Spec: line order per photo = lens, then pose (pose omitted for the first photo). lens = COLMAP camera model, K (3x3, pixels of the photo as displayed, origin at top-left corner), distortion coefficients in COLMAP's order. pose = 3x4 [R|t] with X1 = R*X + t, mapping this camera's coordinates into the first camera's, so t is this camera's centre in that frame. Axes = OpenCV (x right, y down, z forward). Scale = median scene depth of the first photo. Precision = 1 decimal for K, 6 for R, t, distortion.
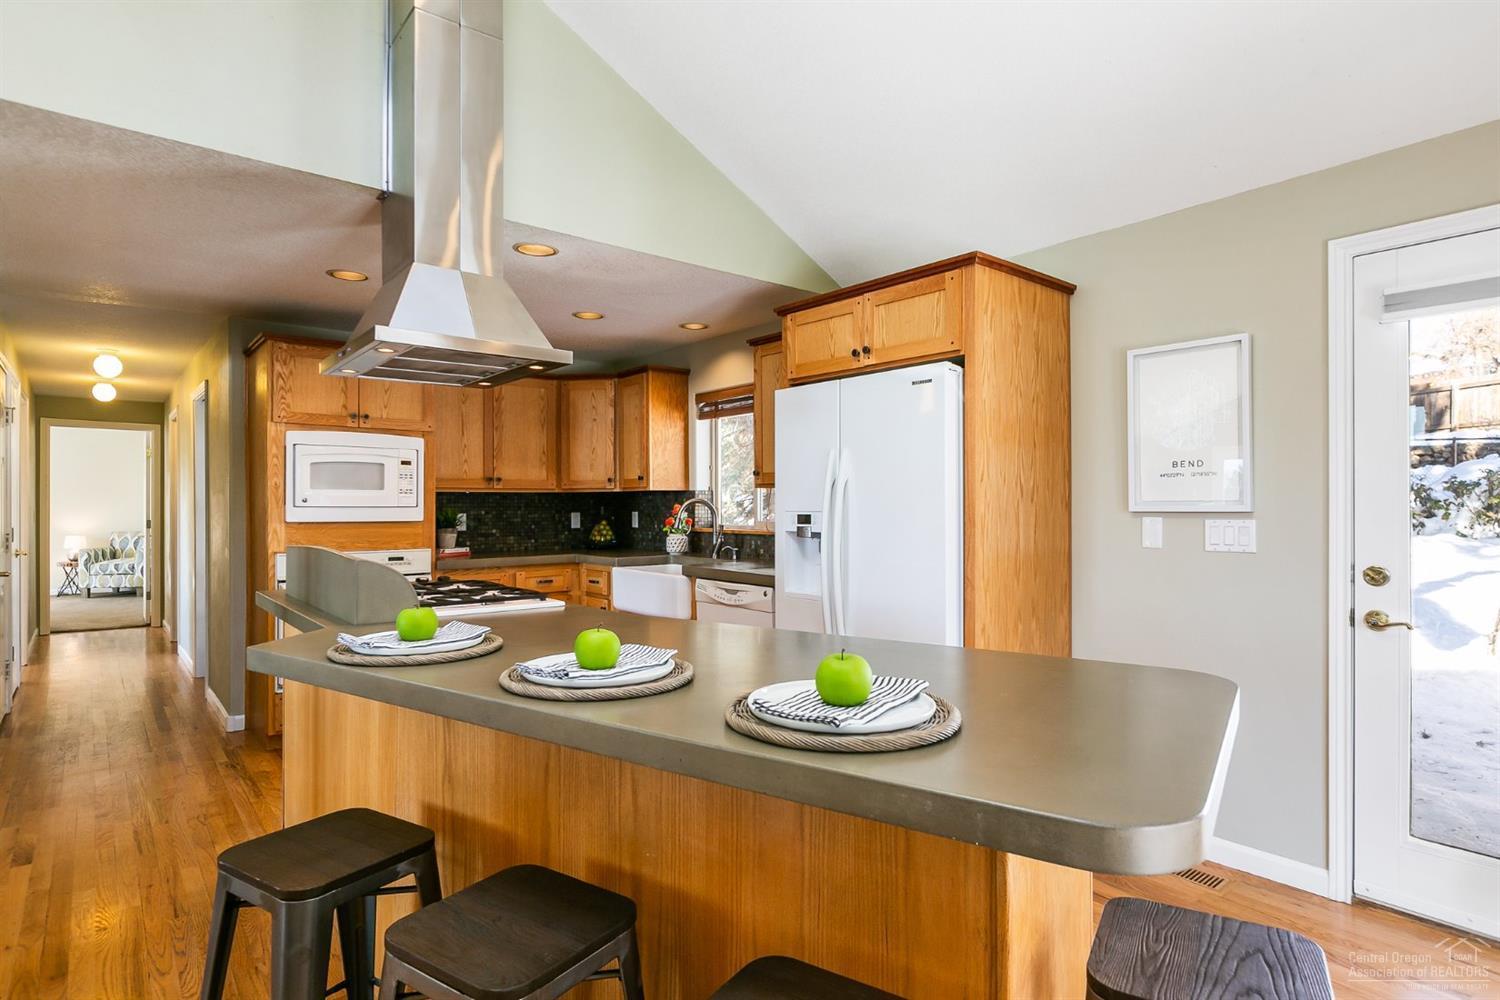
lens RADIAL K [[807.0, 0, 751.7], [0, 807.0, 499.5], [0, 0, 1]] dist [0.002321, 0.000474]
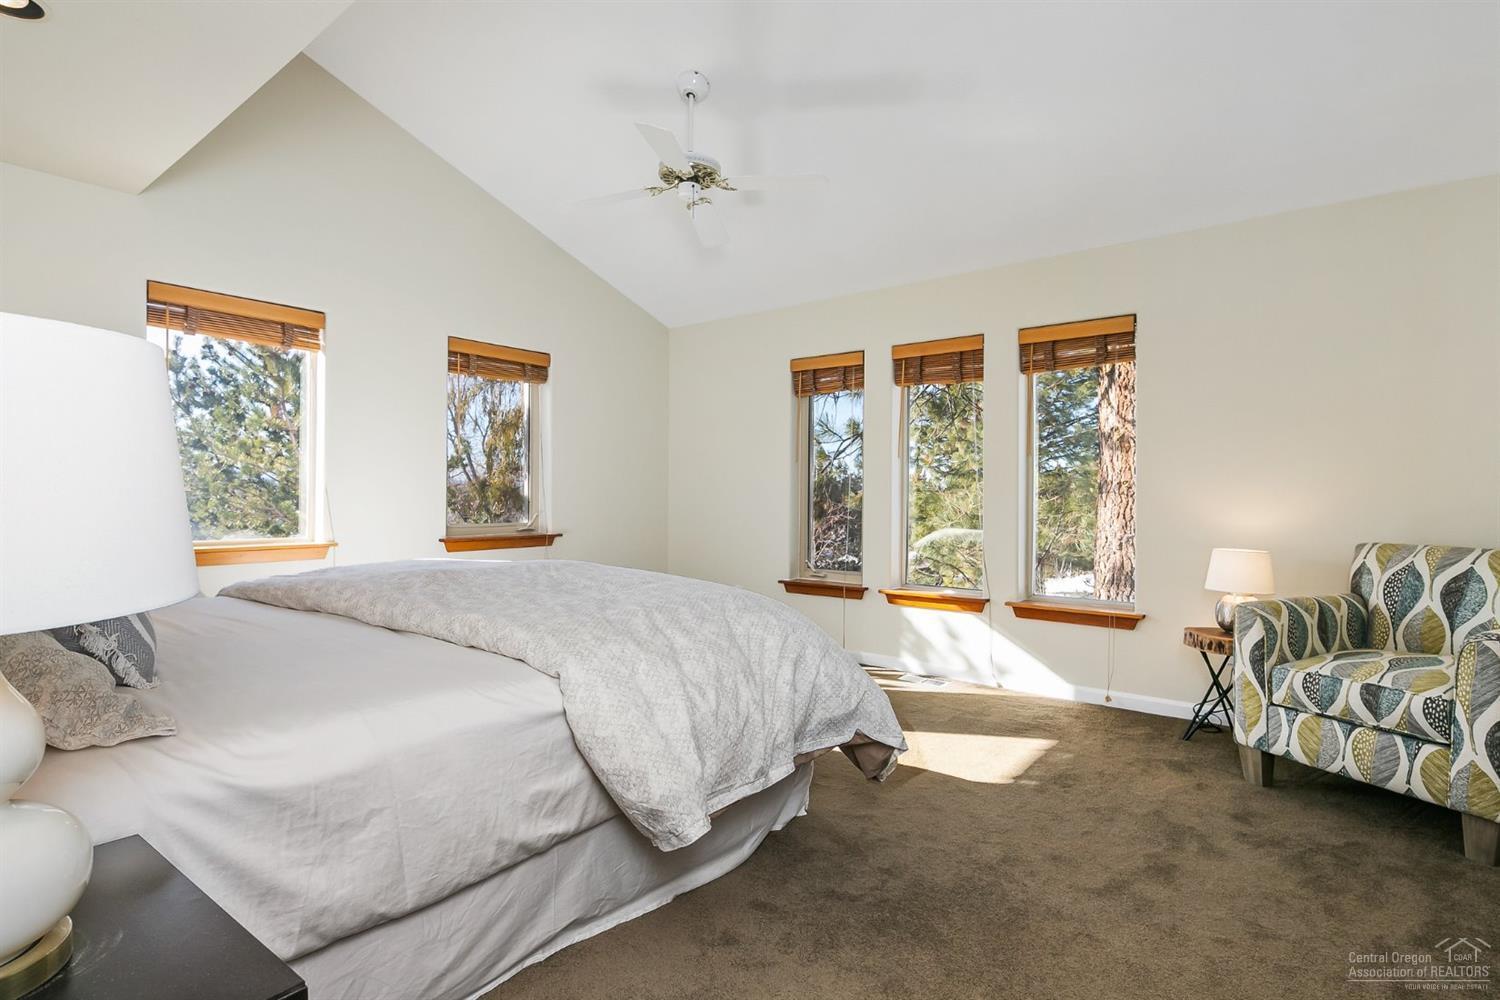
lens RADIAL K [[759.5, 0, 761.0], [0, 759.5, 500.9], [0, 0, 1]] dist [-0.001094, 0.001263]
pose [[0.219866, 0.009356, -0.975485, -0.603909], [-0.002154, 0.999956, 0.009105, 0.024520], [0.975528, 0.000100, 0.219877, 0.770380]]
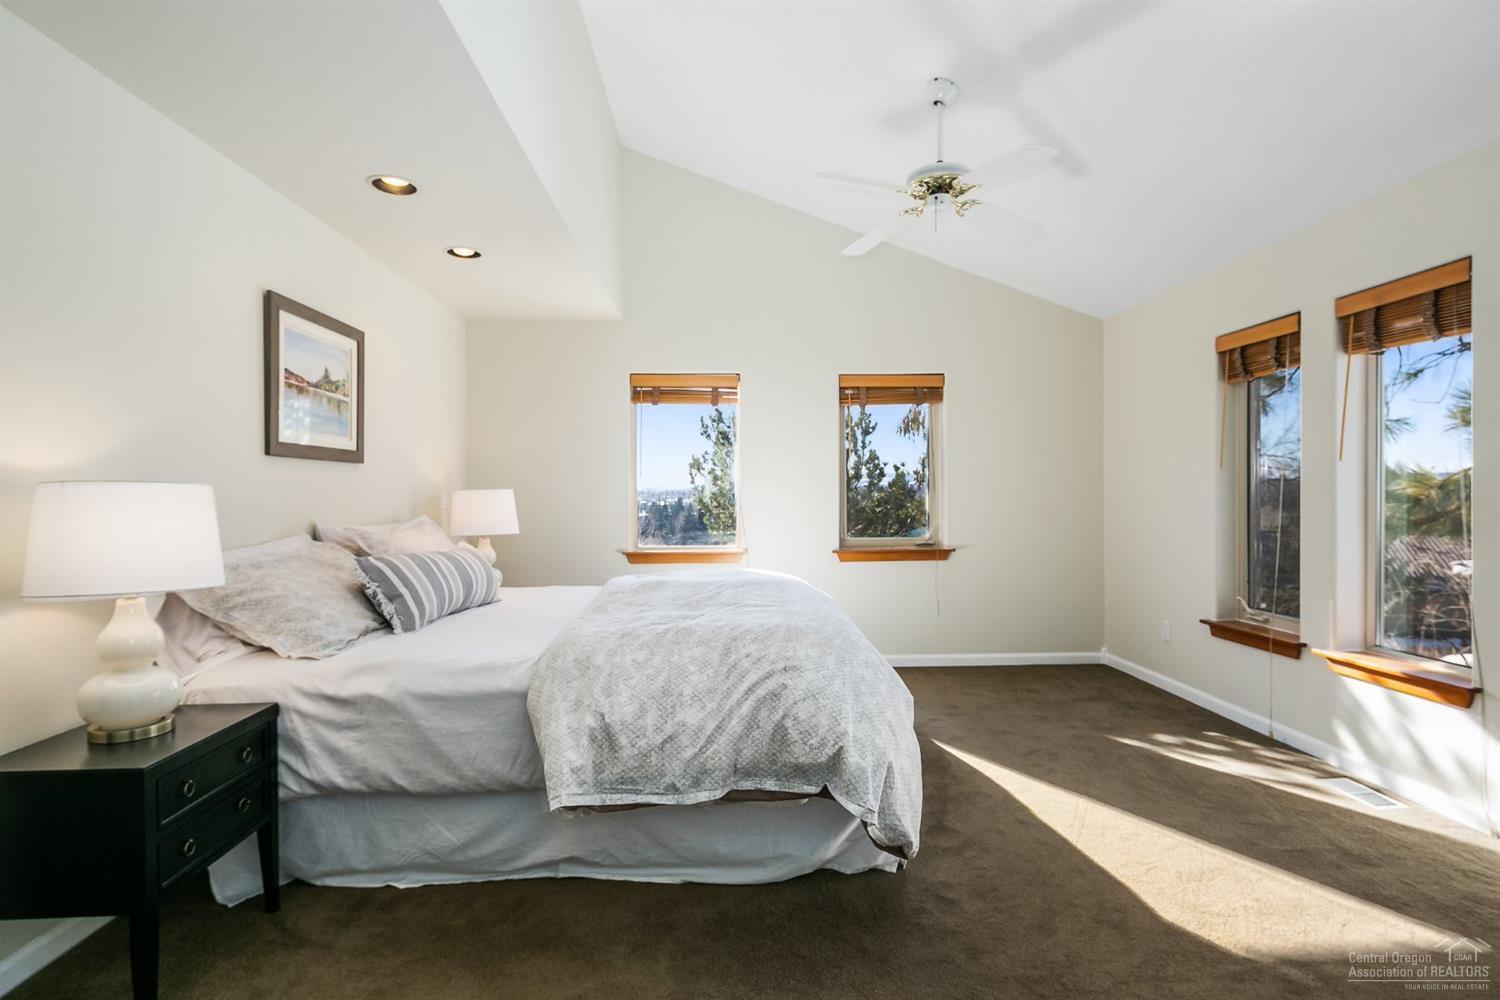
lens RADIAL K [[759.5, 0, 754.9], [0, 759.5, 497.8], [0, 0, 1]] dist [-0.001094, 0.001263]
pose [[-0.607014, 0.010380, -0.794624, -0.628146], [0.012747, 0.999913, 0.003325, 0.015947], [0.794589, -0.008111, -0.607093, 0.912934]]
